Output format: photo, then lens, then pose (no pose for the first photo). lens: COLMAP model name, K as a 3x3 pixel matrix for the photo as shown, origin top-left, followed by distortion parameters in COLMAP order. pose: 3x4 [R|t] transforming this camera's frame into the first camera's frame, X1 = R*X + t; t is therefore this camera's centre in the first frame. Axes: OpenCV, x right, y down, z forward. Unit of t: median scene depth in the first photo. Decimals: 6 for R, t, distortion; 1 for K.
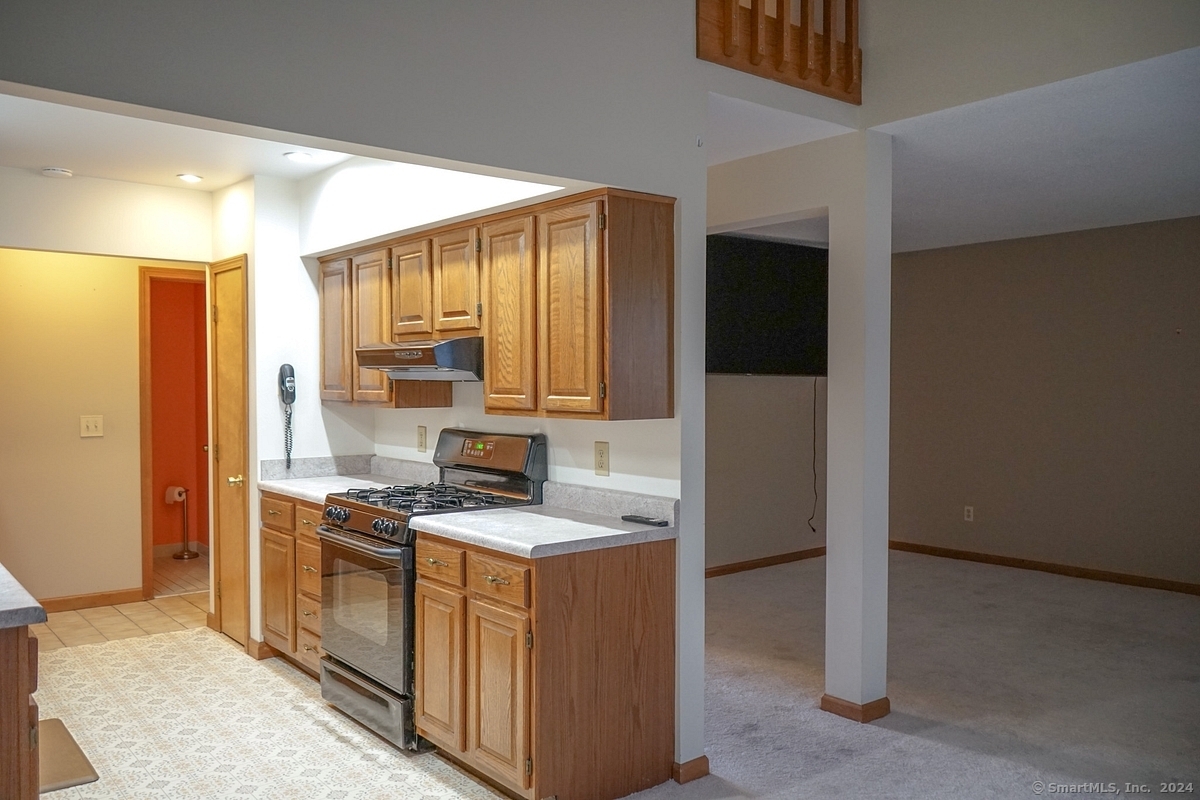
lens RADIAL K [[929.2, 0, 600.0], [0, 929.2, 400.0], [0, 0, 1]] dist [-0.033818, -0.001375]
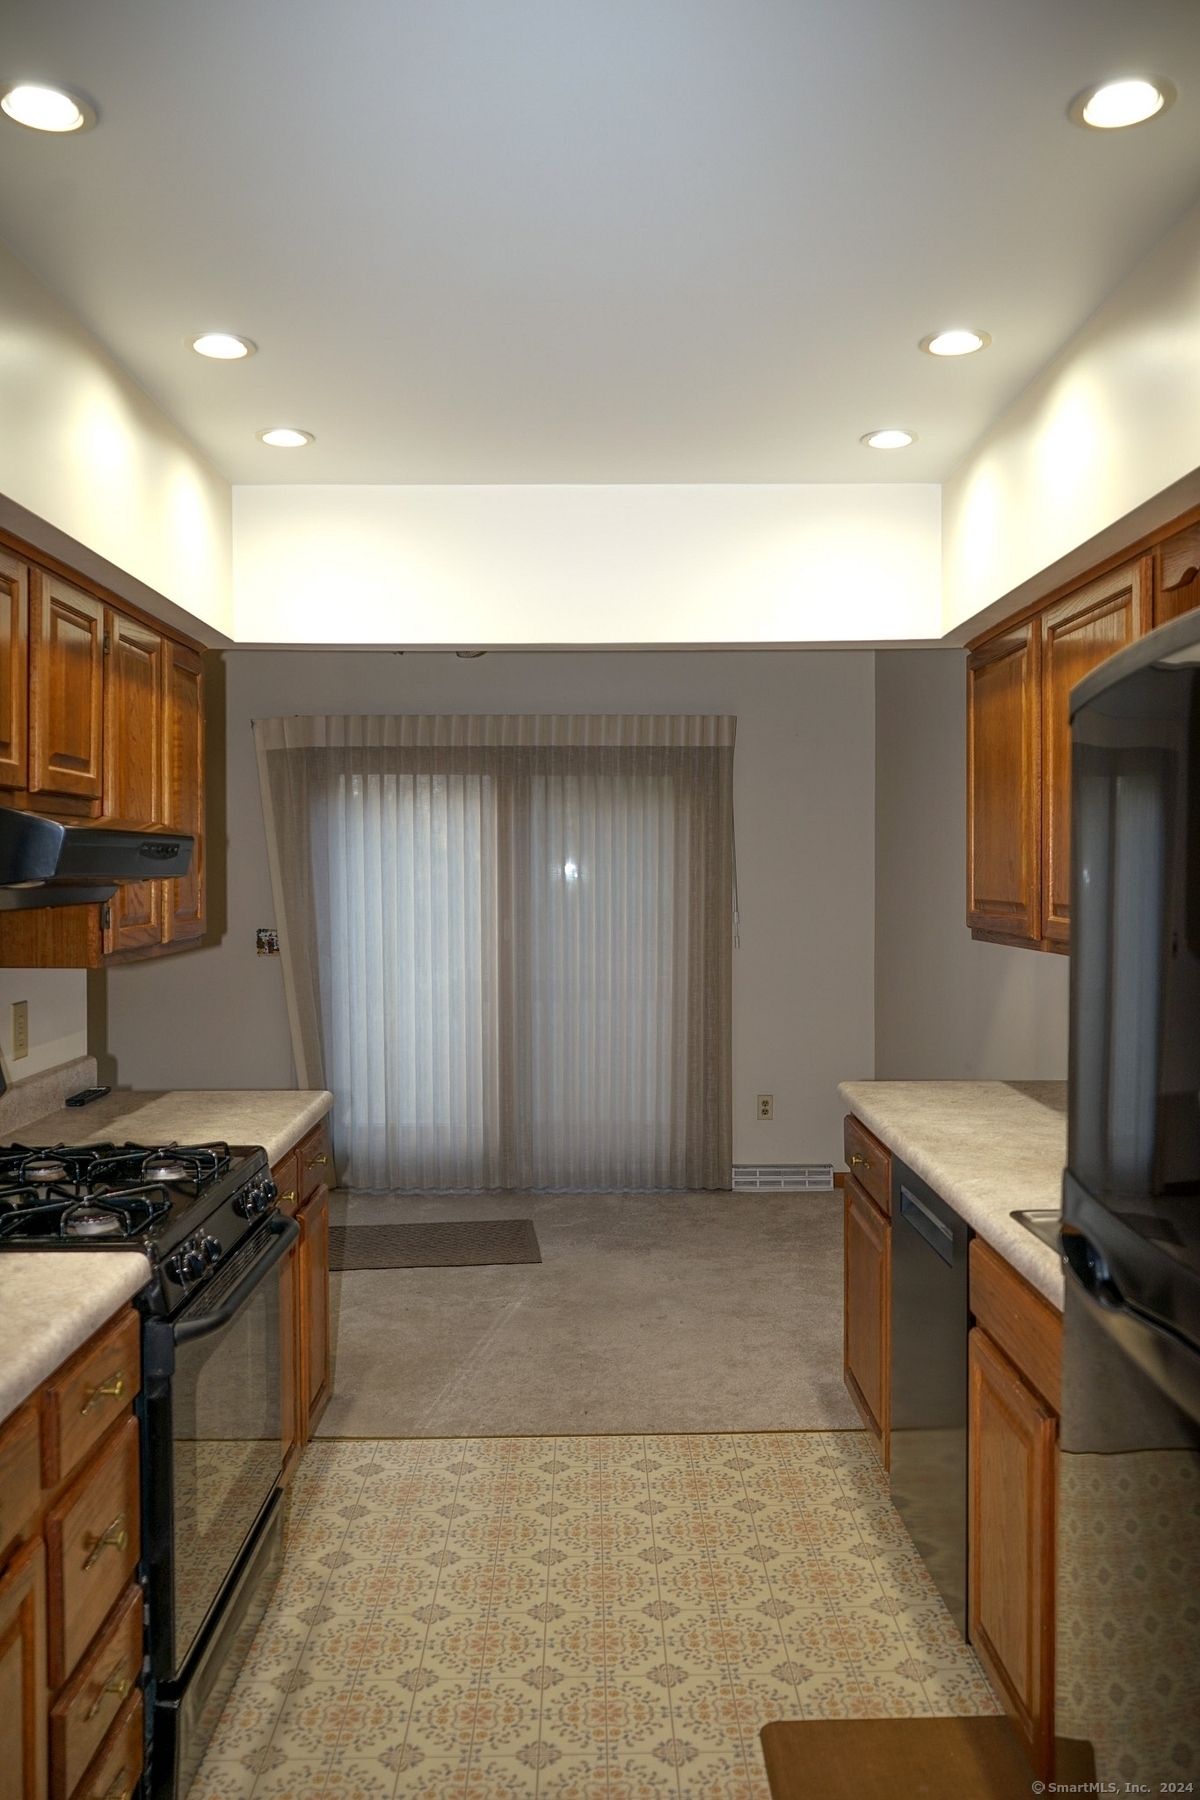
lens RADIAL K [[1447.7, 0, 627.7], [0, 1447.7, 899.1], [0, 0, 1]] dist [0.003134, 0.001284]
pose [[-0.788158, -0.018664, 0.615190, -0.793858], [0.008683, 0.999103, 0.041435, -0.050691], [-0.615412, 0.037999, -0.787289, 1.355965]]
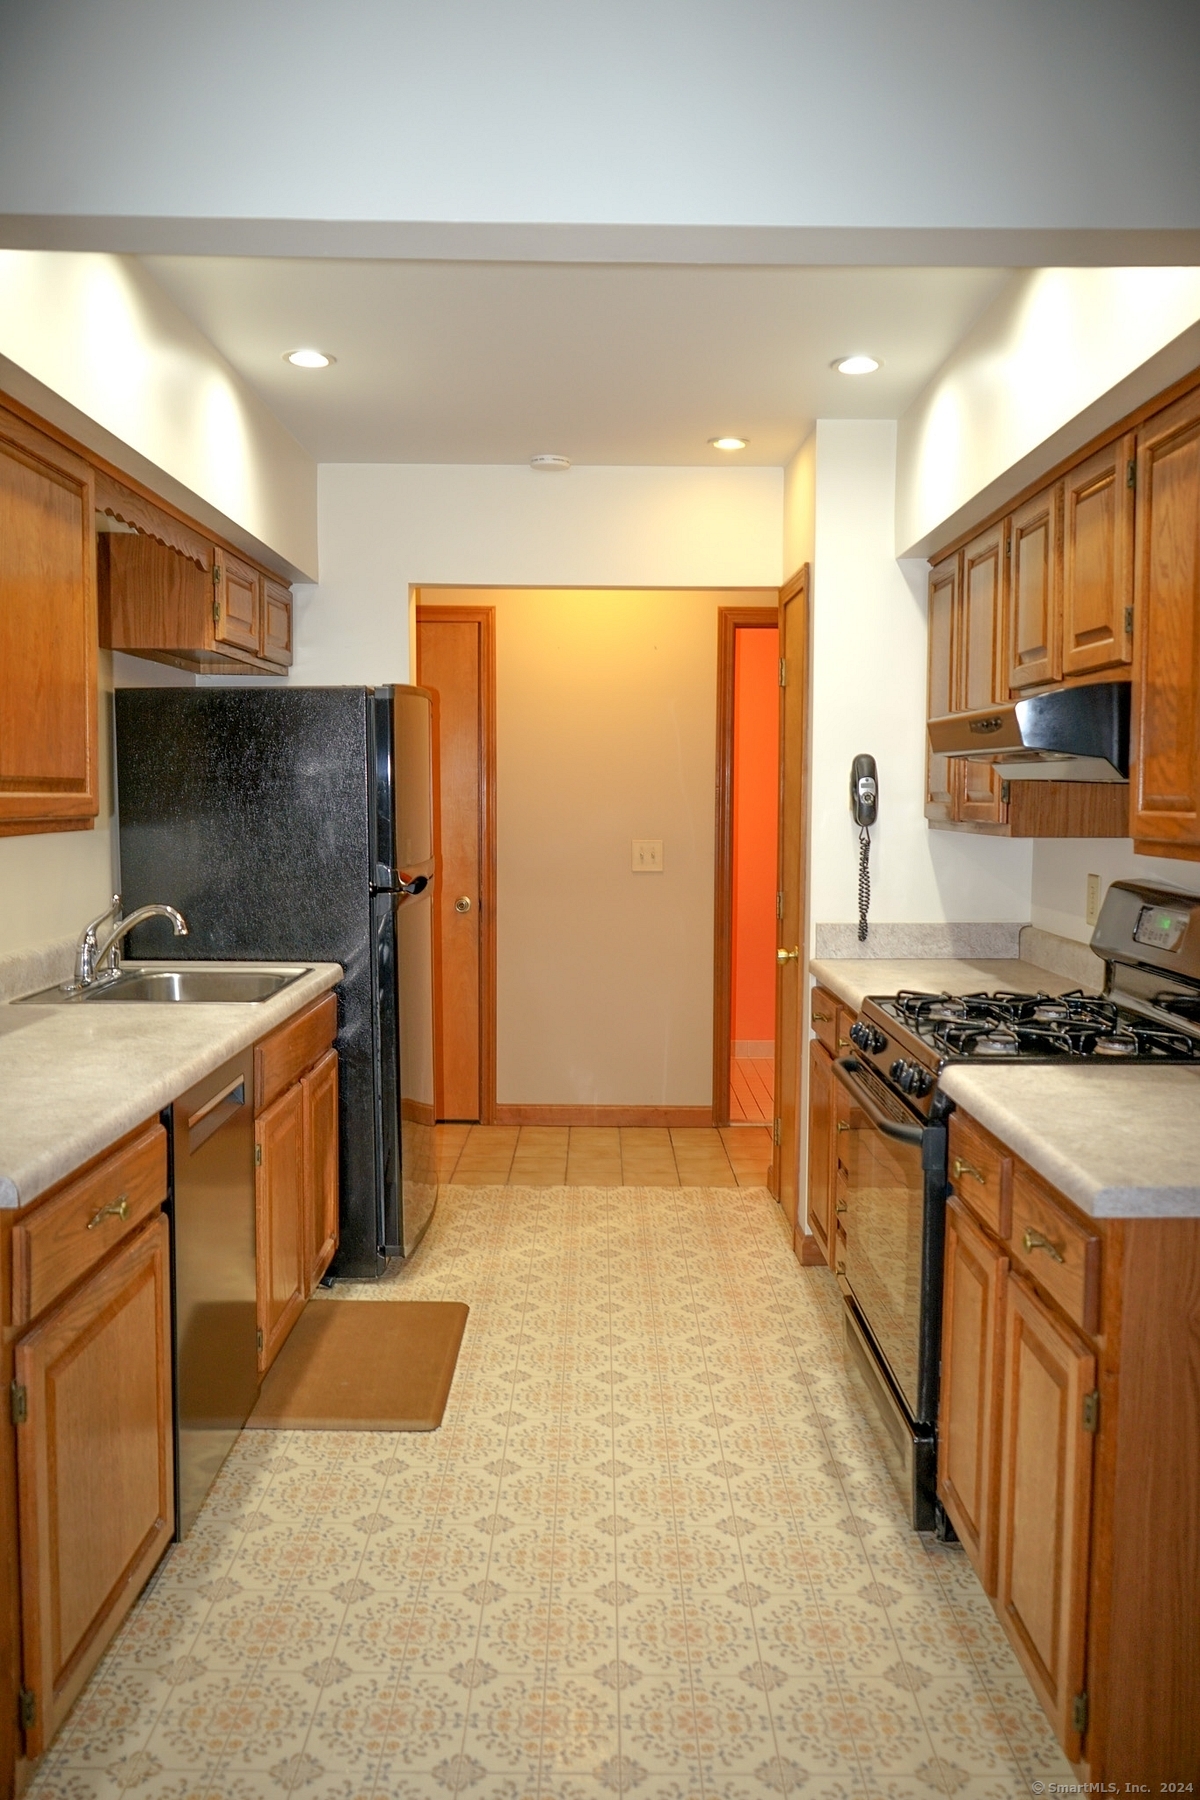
lens RADIAL K [[1414.7, 0, 613.1], [0, 1414.7, 899.3], [0, 0, 1]] dist [-0.005219, 0.002115]
pose [[0.777058, 0.048615, -0.627549, 0.103038], [-0.014668, 0.998141, 0.059161, 0.000145], [0.629258, -0.036767, 0.776326, 0.289726]]
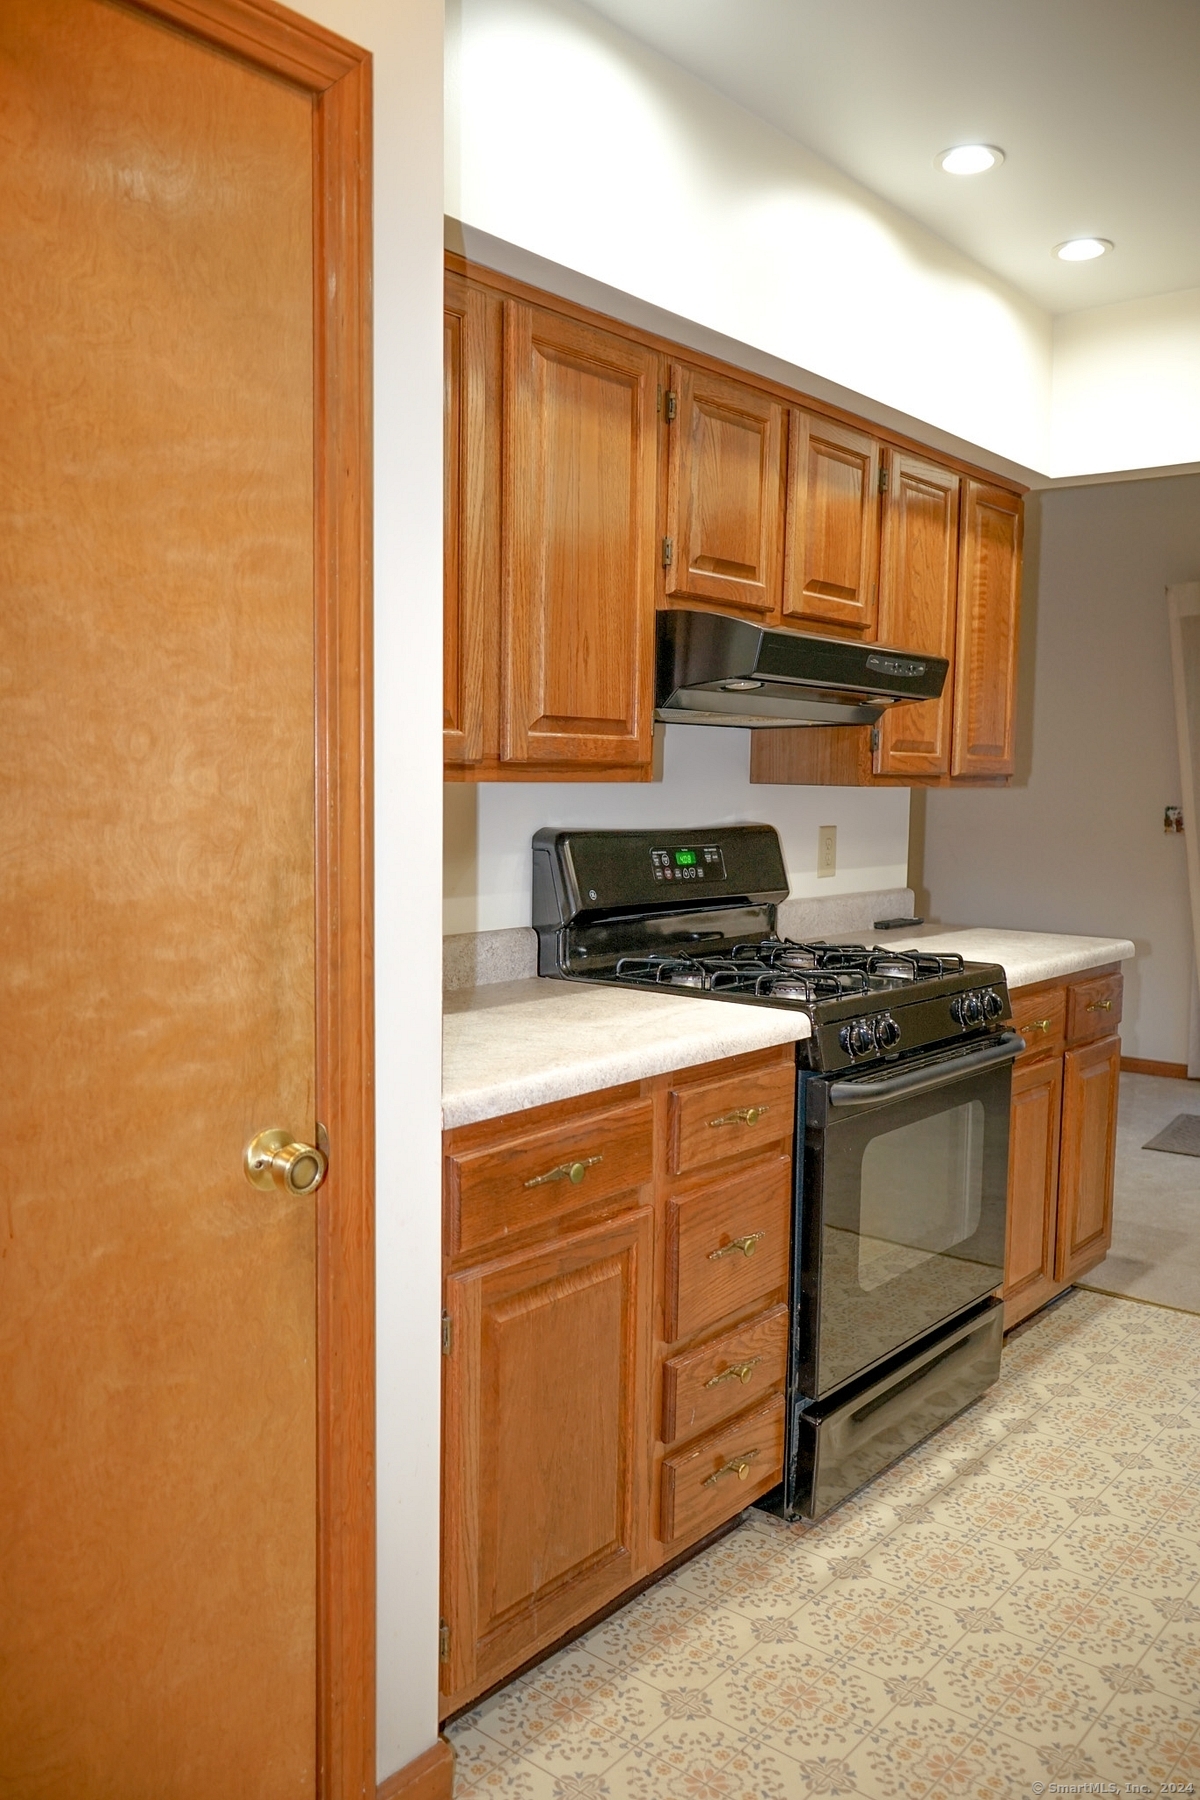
lens RADIAL K [[1452.6, 0, 600.0], [0, 1452.6, 900.0], [0, 0, 1]] dist [-0.007744, -0.000176]
pose [[-0.195394, -0.090119, 0.976576, -0.888448], [0.001124, 0.995748, 0.092113, 0.002151], [-0.980724, 0.019096, -0.194462, 1.240274]]
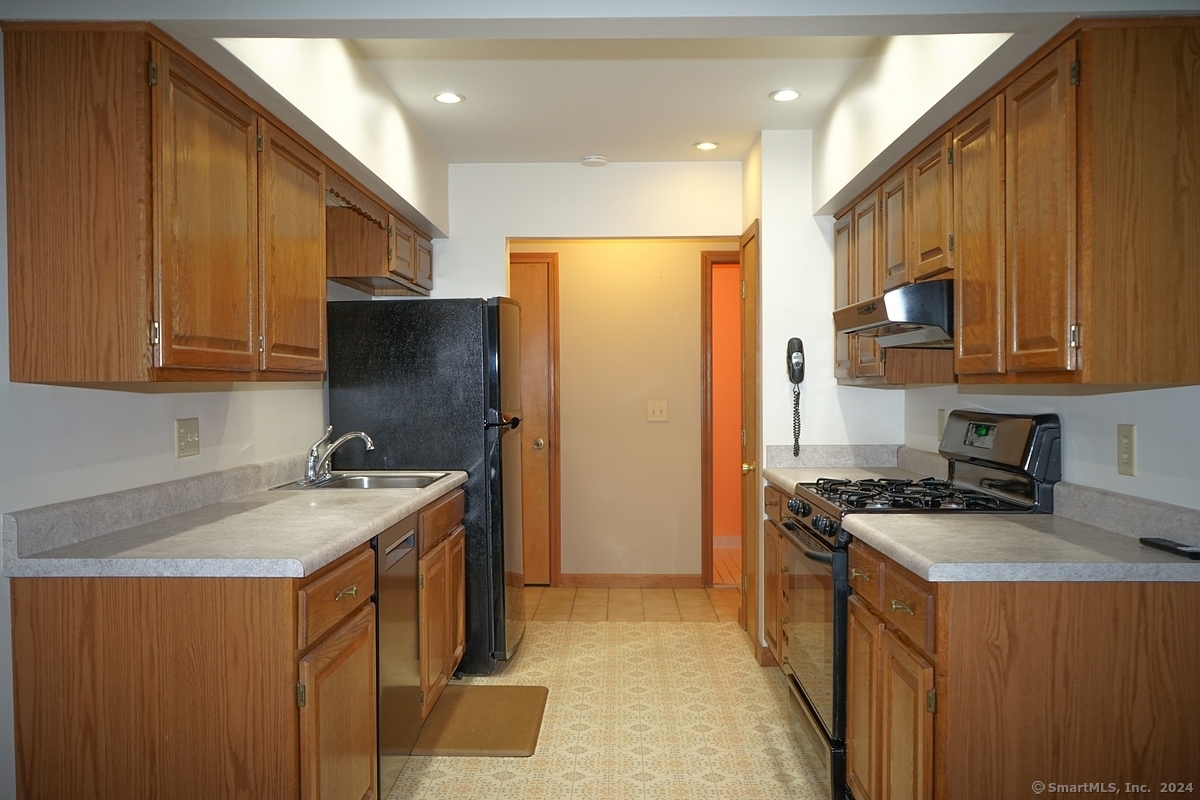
lens RADIAL K [[960.1, 0, 602.8], [0, 960.1, 409.0], [0, 0, 1]] dist [-0.005821, 0.002967]
pose [[0.758656, 0.008120, -0.651441, 0.147206], [-0.004867, 0.999965, 0.006796, 0.029095], [0.651473, -0.001985, 0.758669, 0.223932]]
